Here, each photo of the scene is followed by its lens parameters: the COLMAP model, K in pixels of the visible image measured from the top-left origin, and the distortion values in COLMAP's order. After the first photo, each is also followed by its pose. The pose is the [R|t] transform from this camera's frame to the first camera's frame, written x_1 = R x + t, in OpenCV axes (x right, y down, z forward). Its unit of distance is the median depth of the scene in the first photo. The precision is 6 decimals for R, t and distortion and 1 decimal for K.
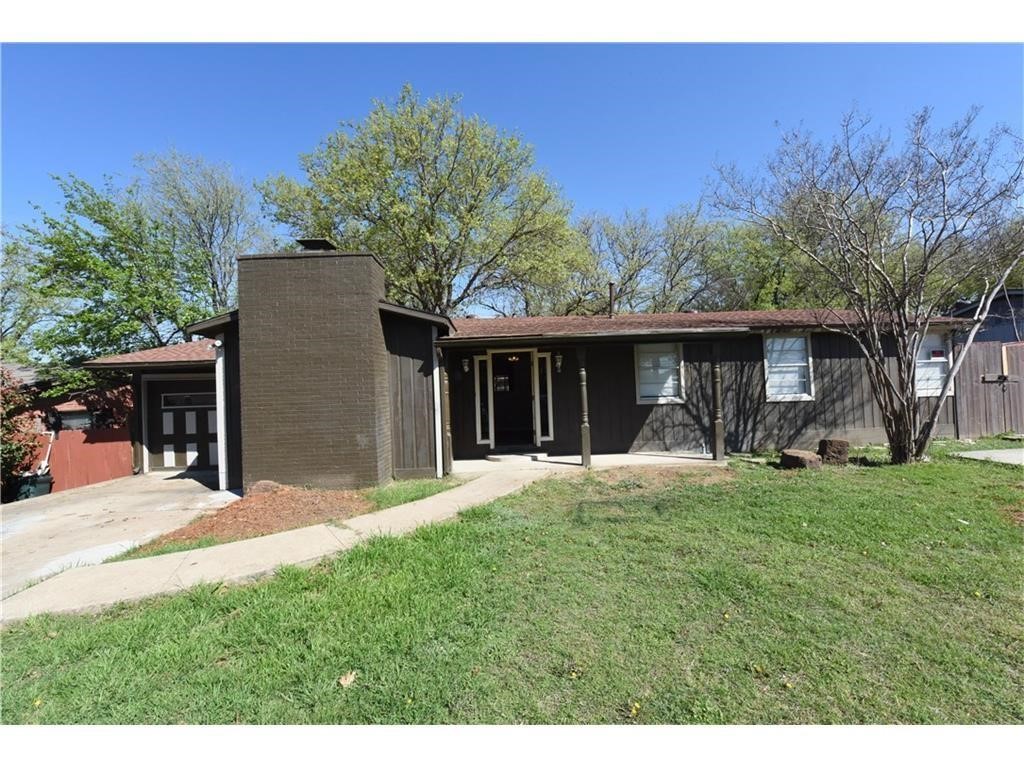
lens RADIAL K [[417.2, 0, 510.3], [0, 417.2, 392.5], [0, 0, 1]] dist [-0.030137, -0.000632]
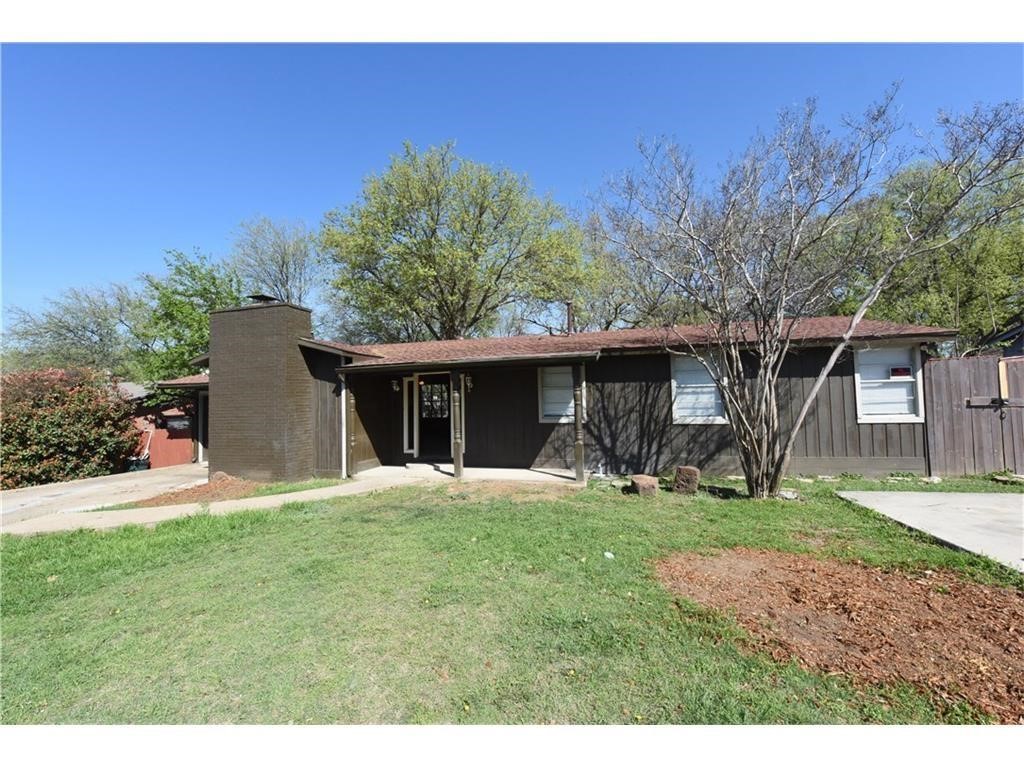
lens RADIAL K [[417.2, 0, 519.3], [0, 417.2, 388.8], [0, 0, 1]] dist [-0.030137, -0.000632]
pose [[0.958642, 0.005044, -0.284569, 0.553116], [-0.012650, 0.999610, -0.024896, -0.031082], [0.284332, 0.027466, 0.958332, -0.031991]]
